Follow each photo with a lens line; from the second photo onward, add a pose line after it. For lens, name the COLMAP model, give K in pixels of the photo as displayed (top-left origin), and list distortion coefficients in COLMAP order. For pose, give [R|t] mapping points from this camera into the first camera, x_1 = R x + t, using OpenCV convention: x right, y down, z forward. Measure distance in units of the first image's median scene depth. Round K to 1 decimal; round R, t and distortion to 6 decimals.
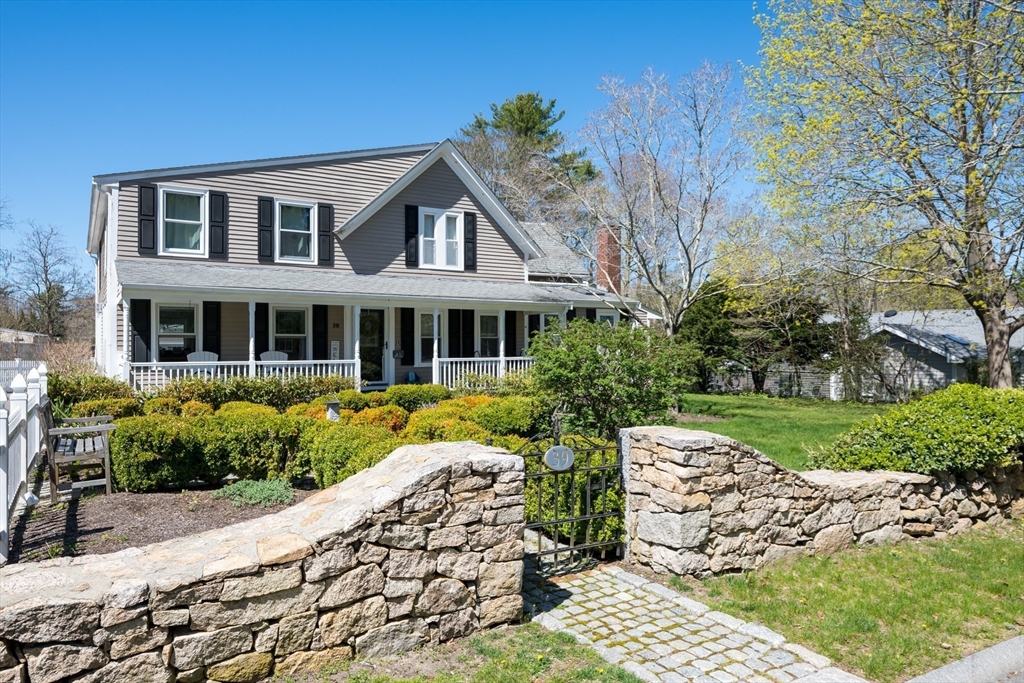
lens RADIAL K [[683.8, 0, 511.6], [0, 683.8, 345.9], [0, 0, 1]] dist [-0.000061, 0.001624]
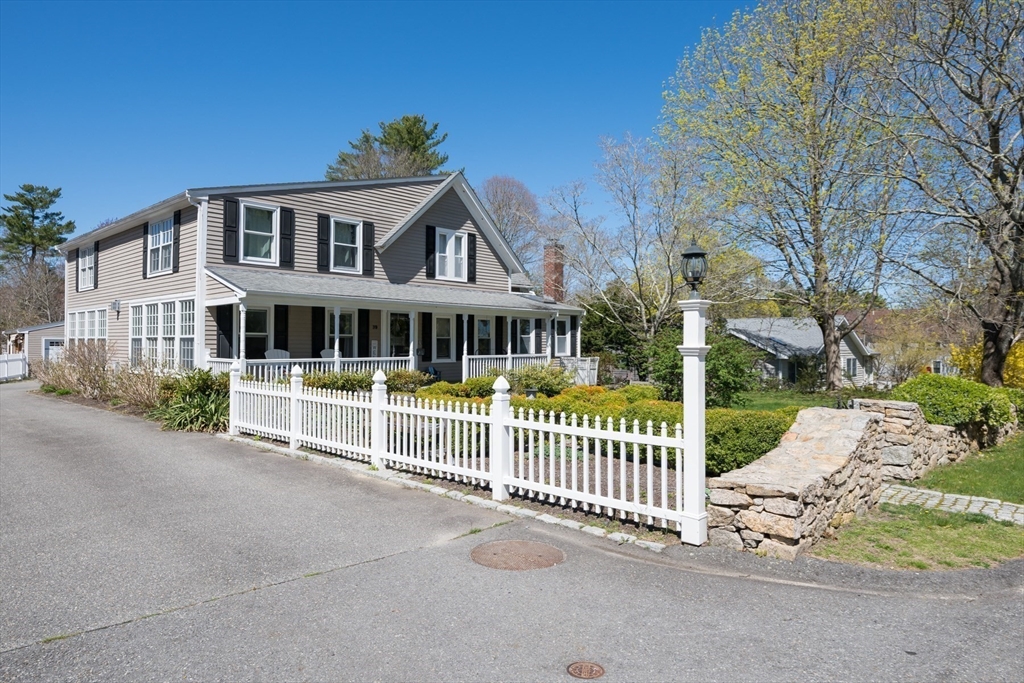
lens RADIAL K [[625.1, 0, 512.0], [0, 625.1, 341.5], [0, 0, 1]] dist [0.000140, 0.000802]
pose [[0.967123, 0.007875, 0.254189, -0.306004], [-0.007487, 0.999969, -0.002492, -0.004602], [-0.254200, 0.000507, 0.967151, -0.085853]]
